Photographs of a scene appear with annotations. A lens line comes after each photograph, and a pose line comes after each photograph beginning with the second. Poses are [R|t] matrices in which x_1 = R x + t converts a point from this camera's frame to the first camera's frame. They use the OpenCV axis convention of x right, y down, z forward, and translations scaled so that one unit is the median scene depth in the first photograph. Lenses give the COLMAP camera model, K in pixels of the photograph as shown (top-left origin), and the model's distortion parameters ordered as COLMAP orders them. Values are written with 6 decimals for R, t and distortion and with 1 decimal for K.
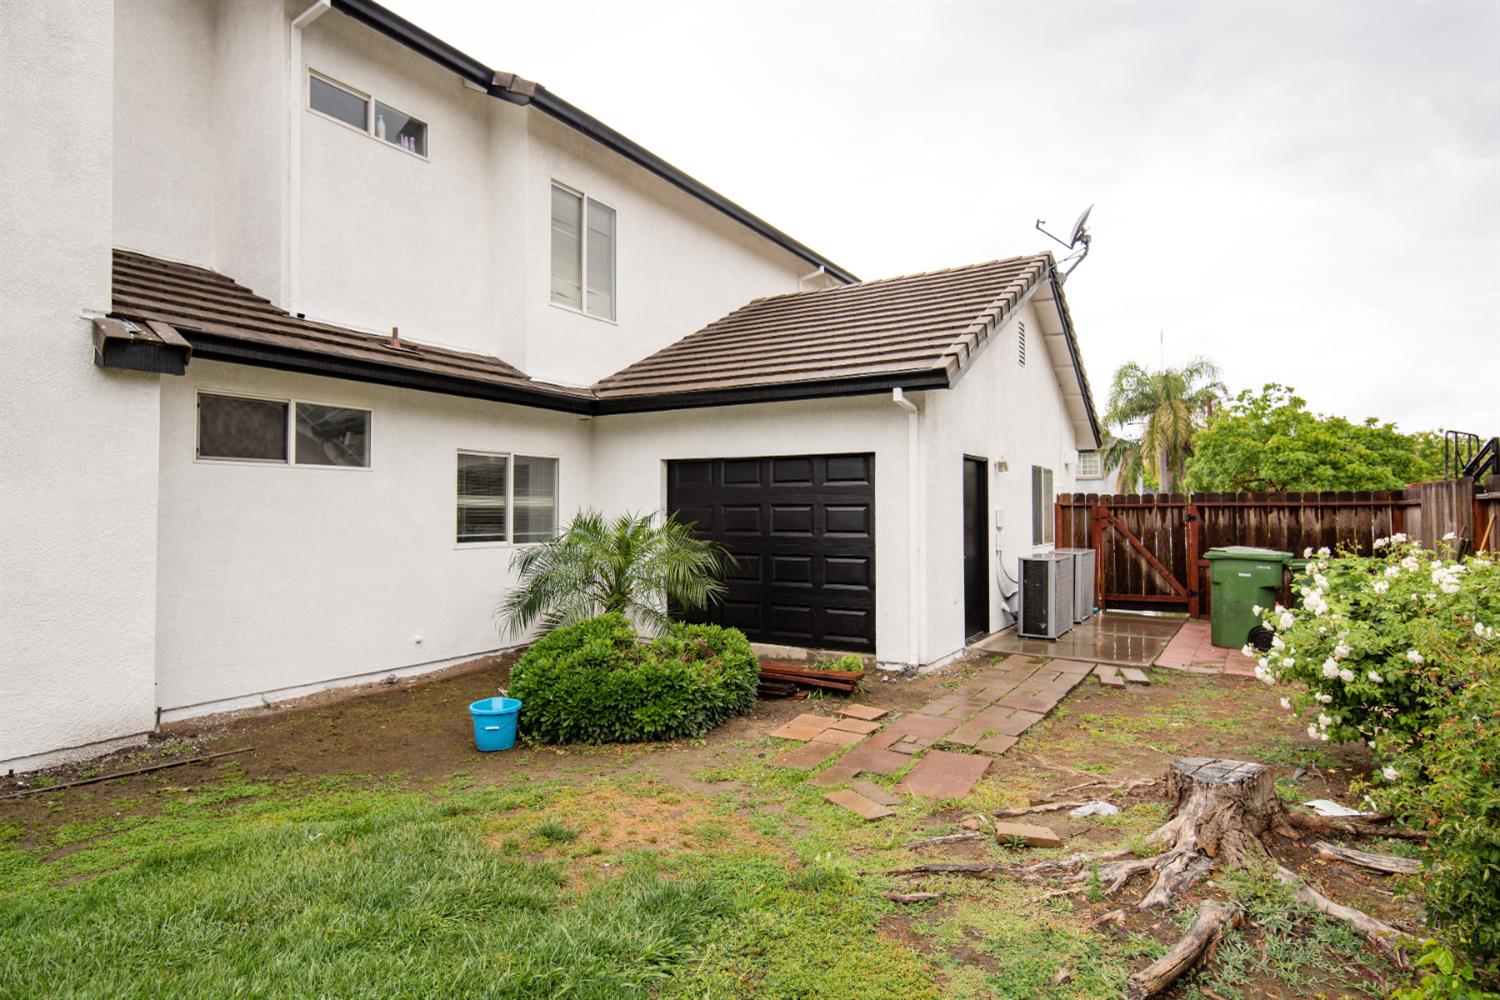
lens RADIAL K [[784.4, 0, 750.0], [0, 784.4, 500.0], [0, 0, 1]] dist [0.016721, -0.002071]
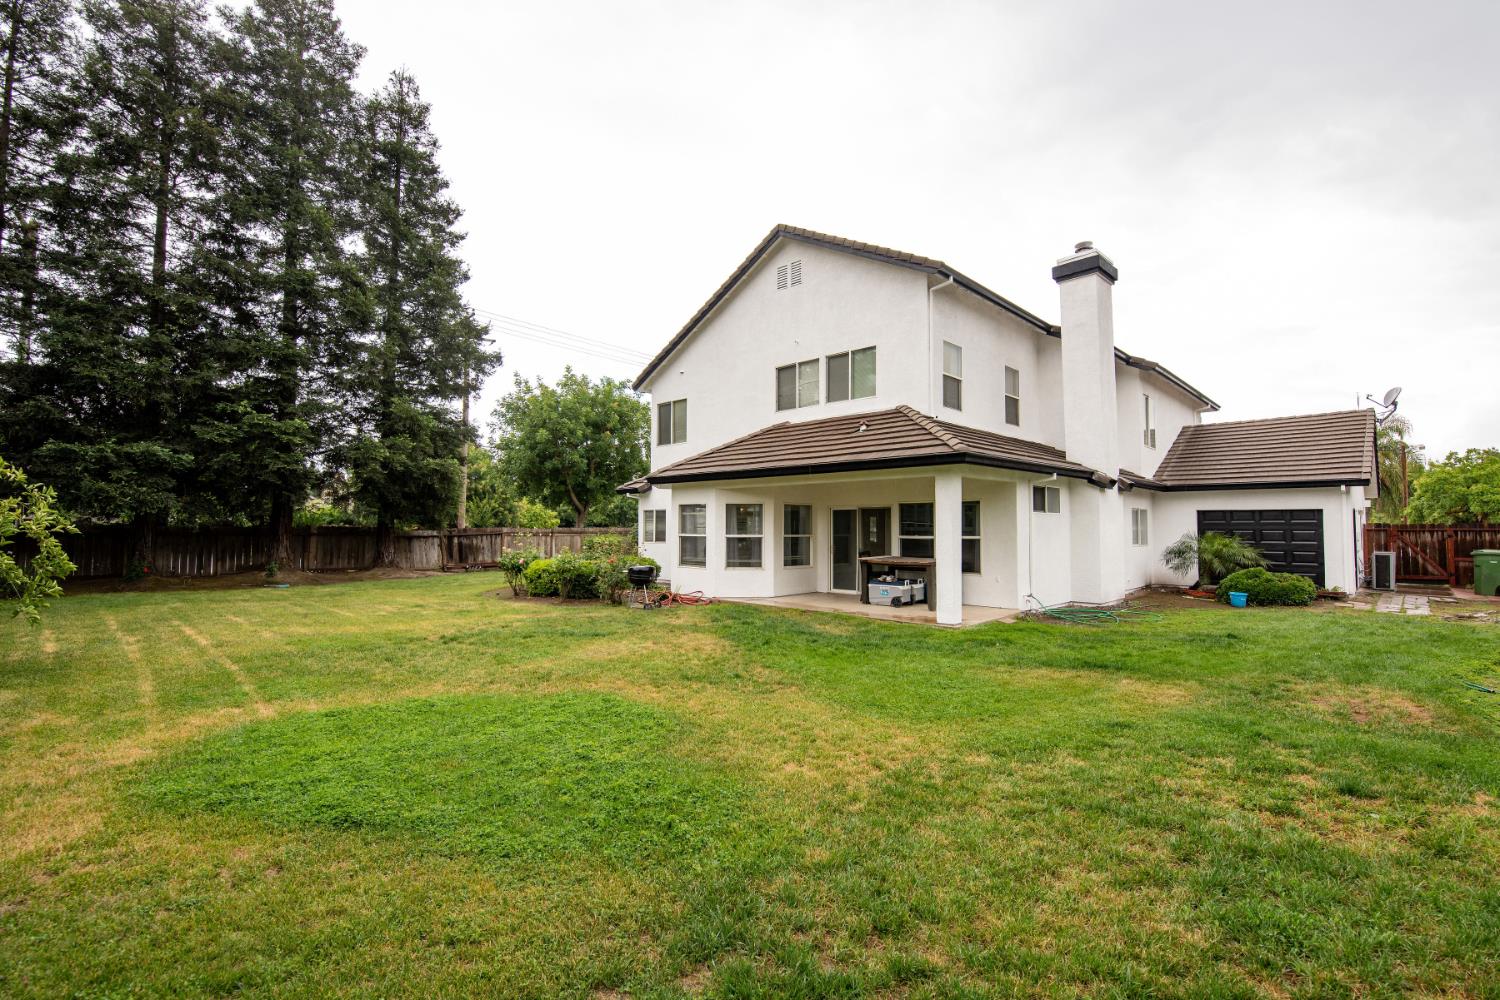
lens RADIAL K [[671.4, 0, 775.1], [0, 671.4, 487.2], [0, 0, 1]] dist [-0.002225, -0.000614]
pose [[0.981085, -0.009361, -0.193349, -0.753035], [-0.000369, 0.998738, -0.050226, -0.014487], [0.193575, 0.049348, 0.979844, -0.954652]]
